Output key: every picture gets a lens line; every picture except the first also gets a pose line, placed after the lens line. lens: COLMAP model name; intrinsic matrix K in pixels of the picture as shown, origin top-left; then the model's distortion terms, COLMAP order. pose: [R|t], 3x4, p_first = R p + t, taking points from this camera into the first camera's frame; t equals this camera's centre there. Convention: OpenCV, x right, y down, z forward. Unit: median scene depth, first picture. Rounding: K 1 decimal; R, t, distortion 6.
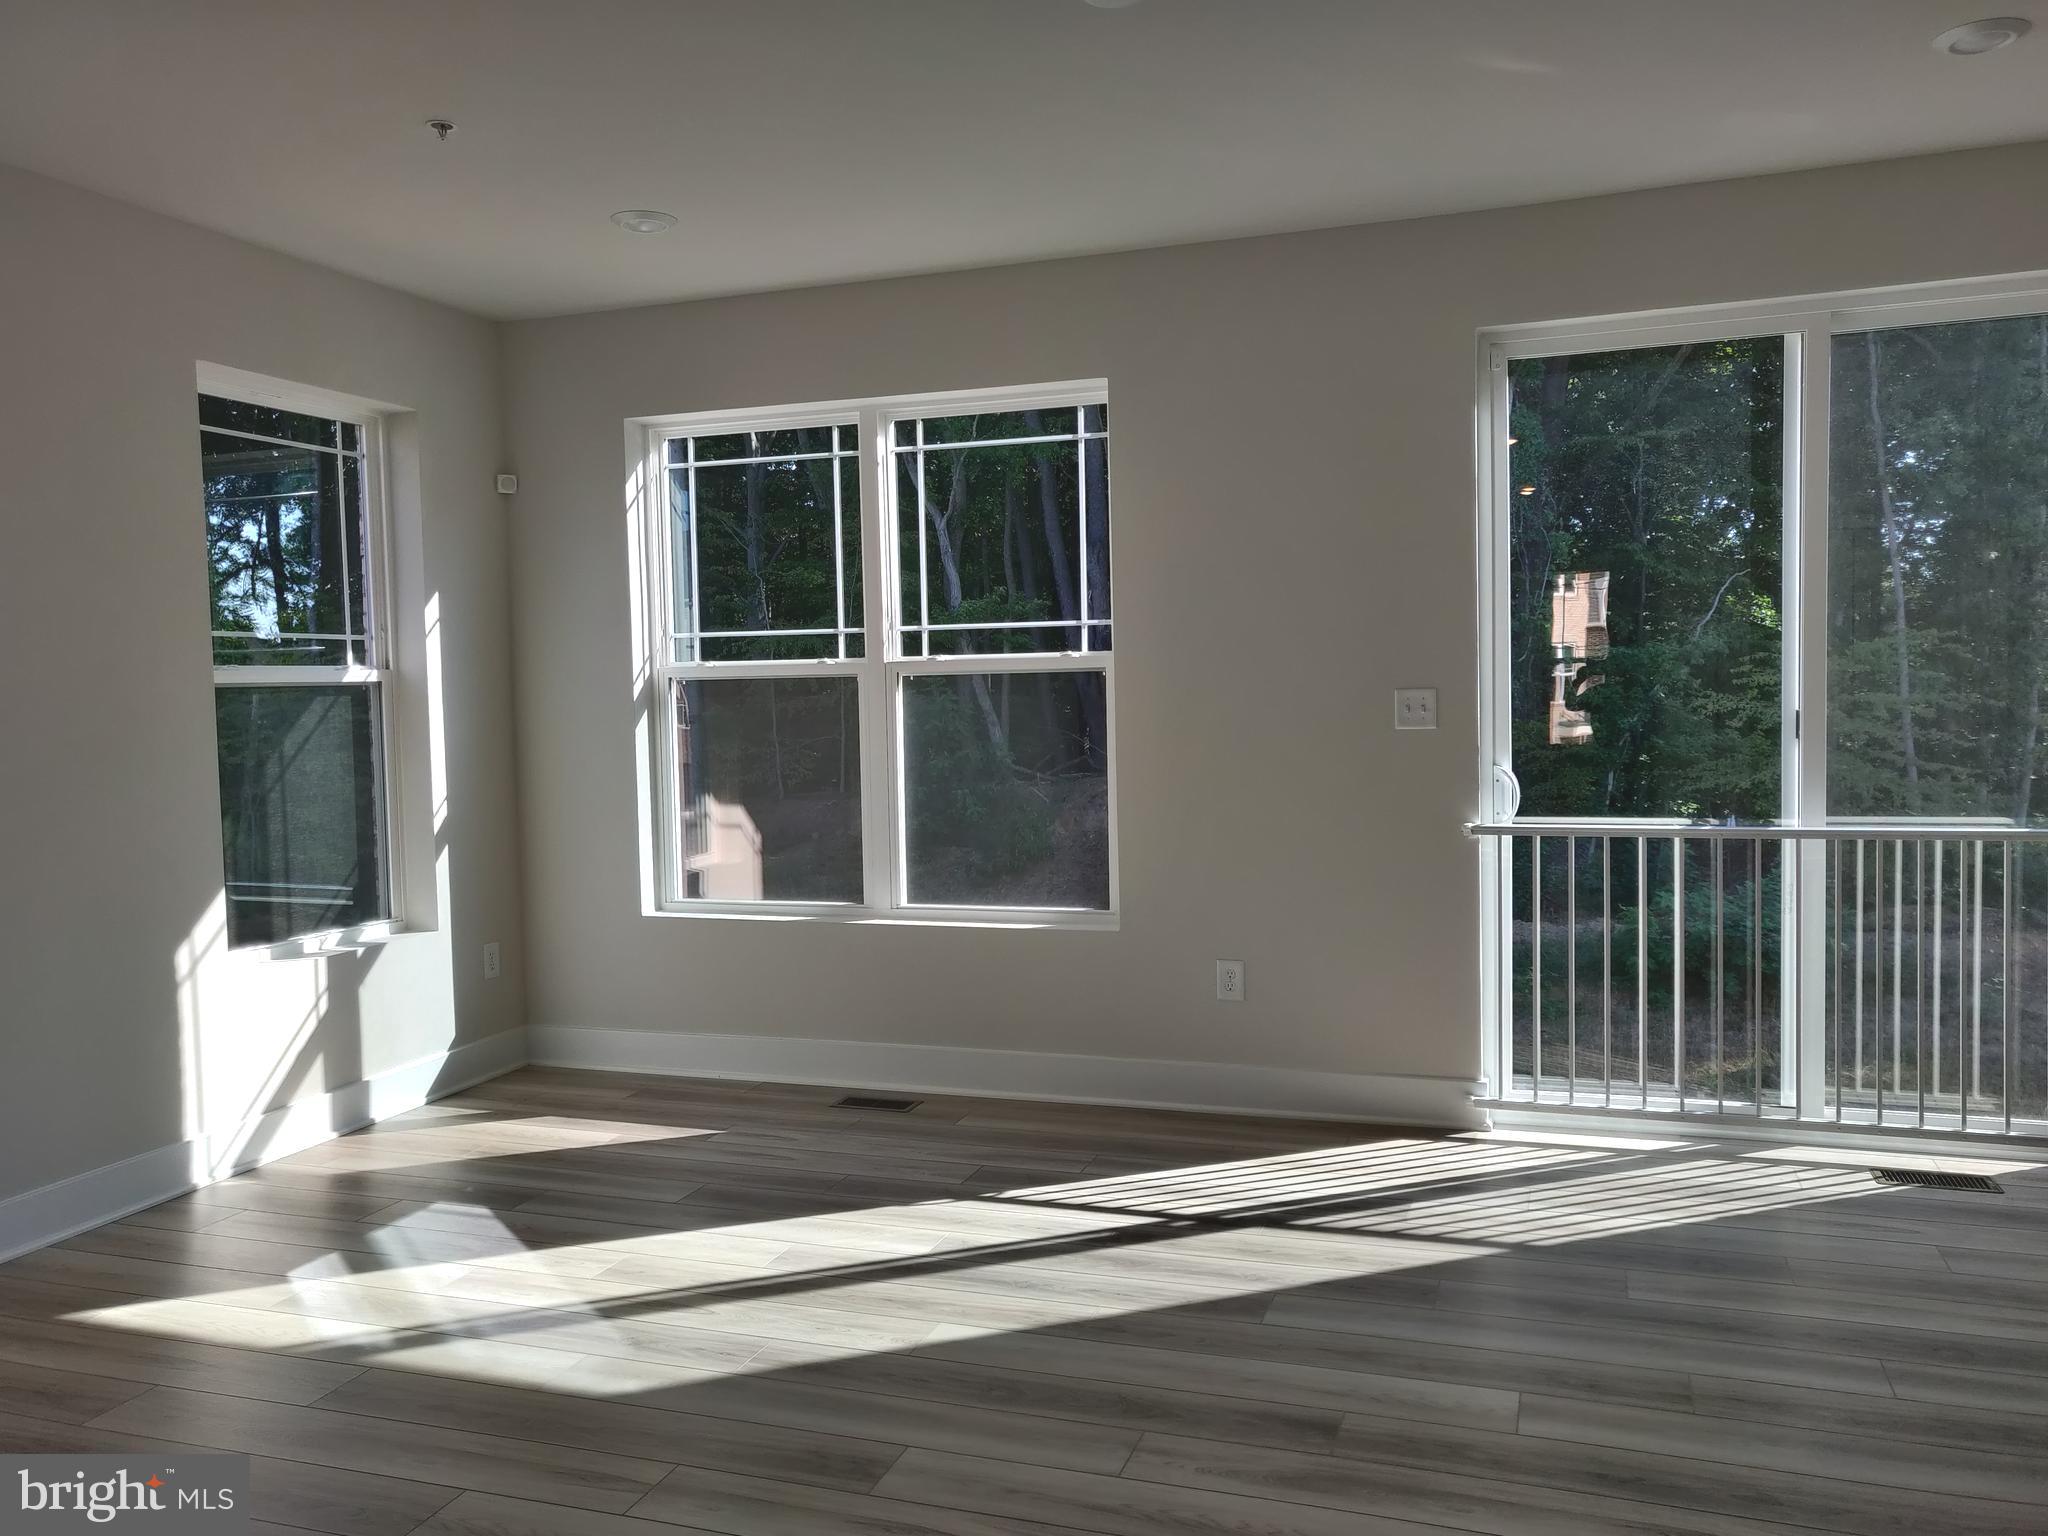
lens RADIAL K [[1566.8, 0, 1024.0], [0, 1566.8, 768.0], [0, 0, 1]] dist [0.006639, 0.005610]
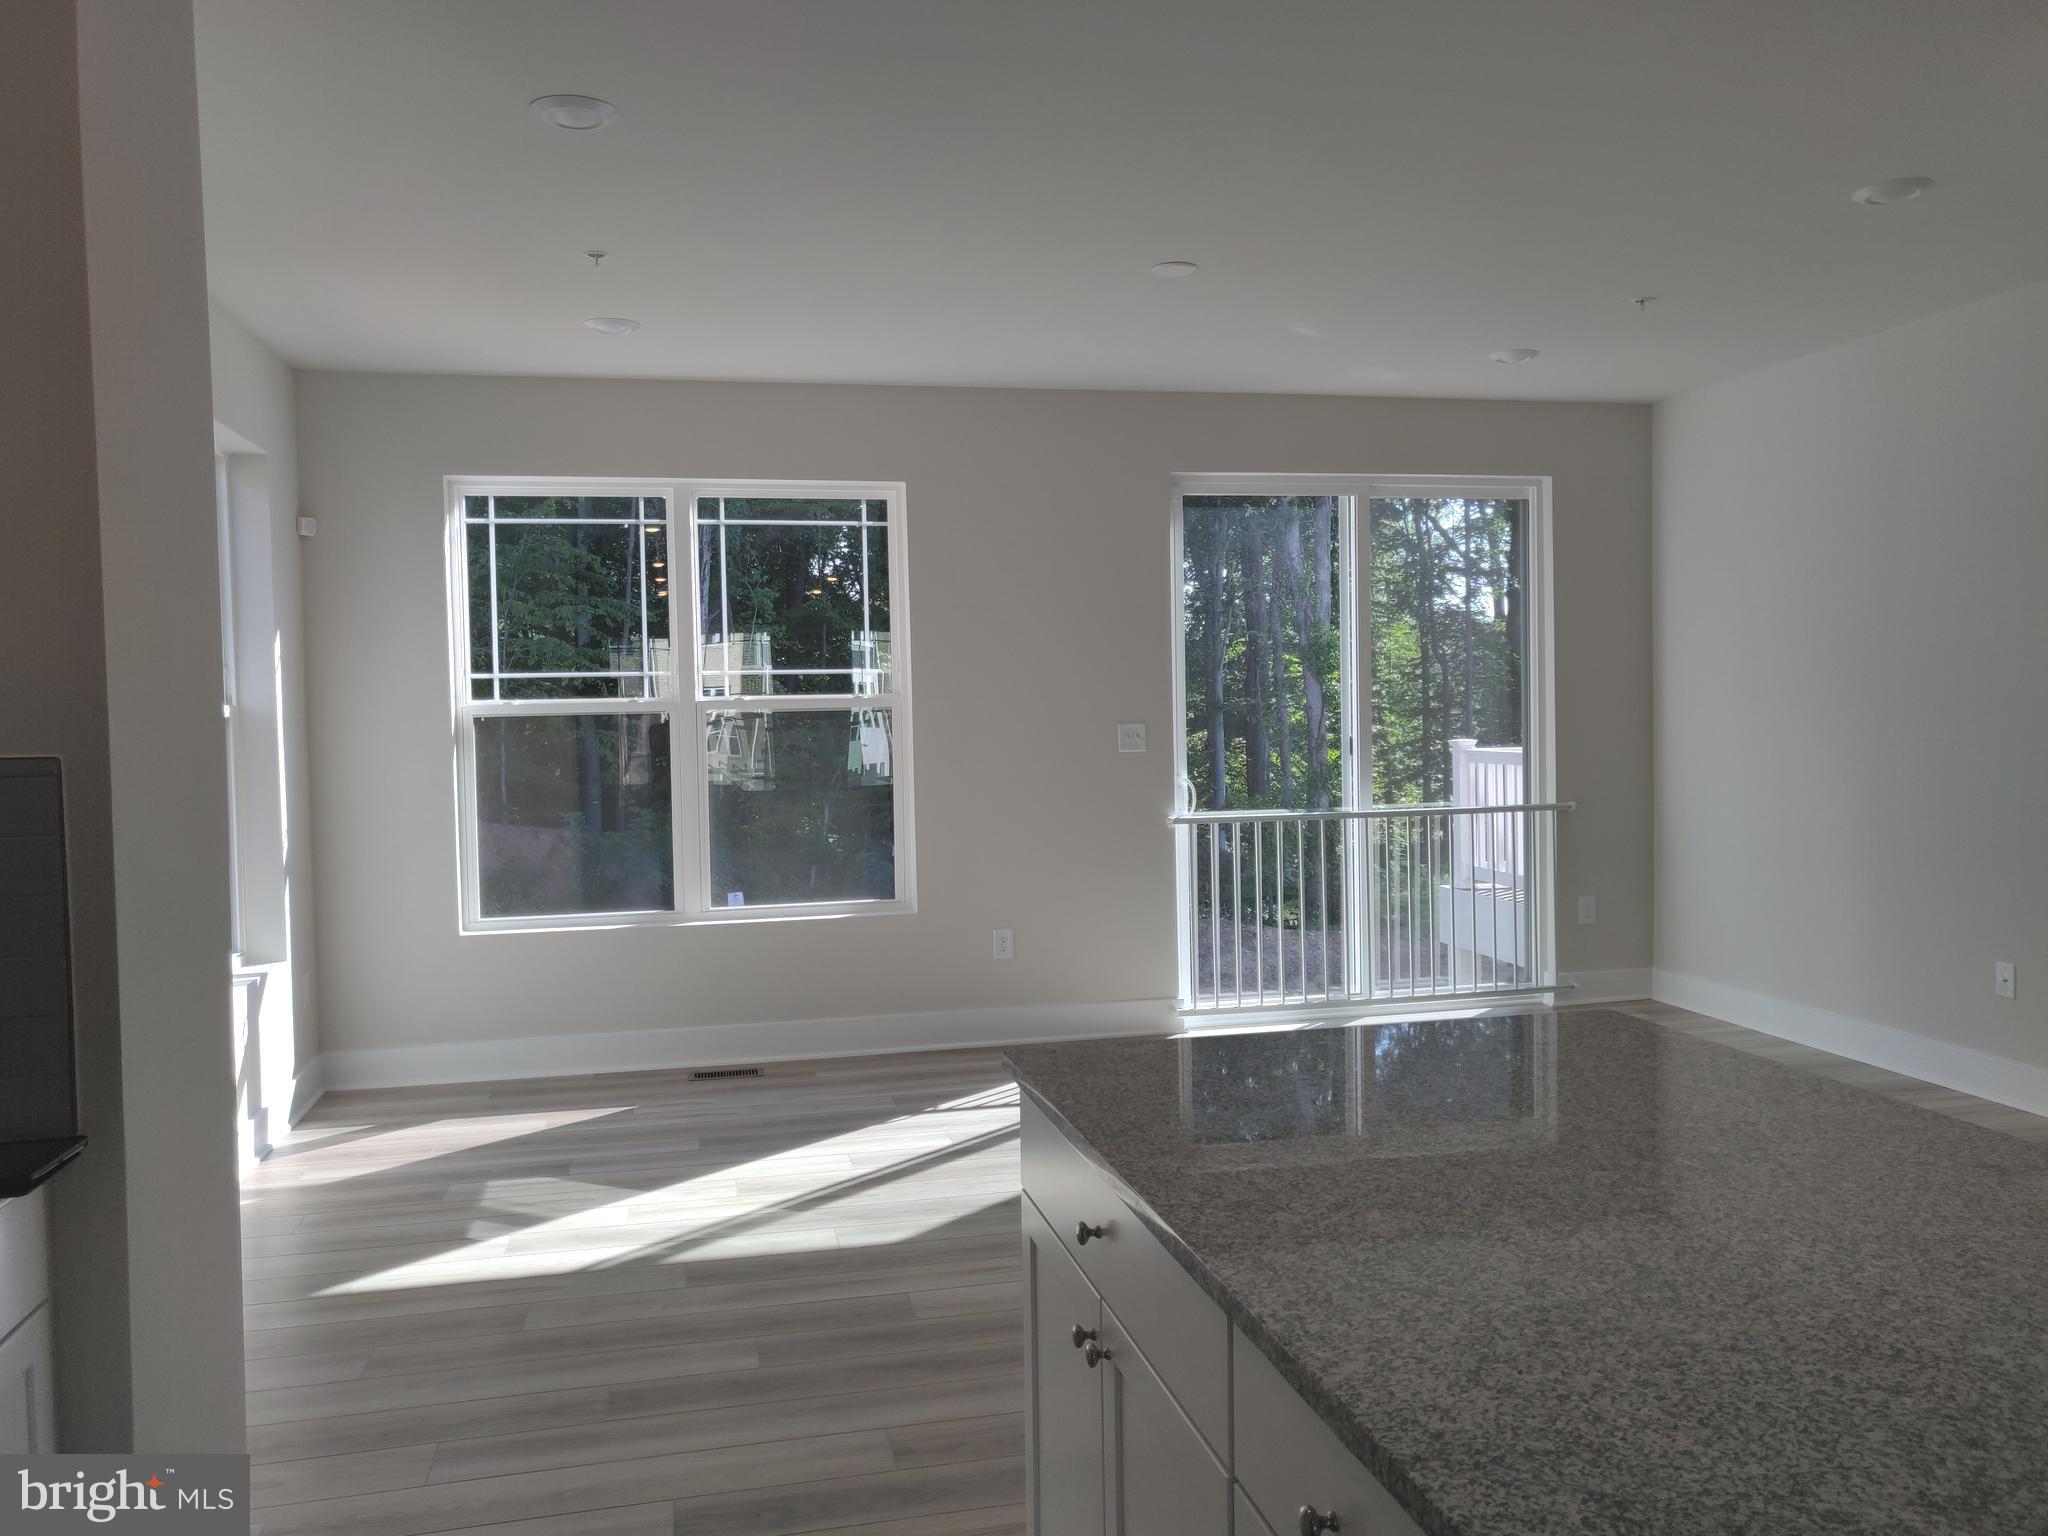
lens RADIAL K [[1516.0, 0, 1024.0], [0, 1516.0, 768.0], [0, 0, 1]] dist [0.000419, -0.000089]
pose [[0.855457, -0.013567, 0.517697, -0.537012], [0.031916, 0.999138, -0.026555, 0.023241], [-0.516890, 0.039239, 0.855152, -0.110082]]
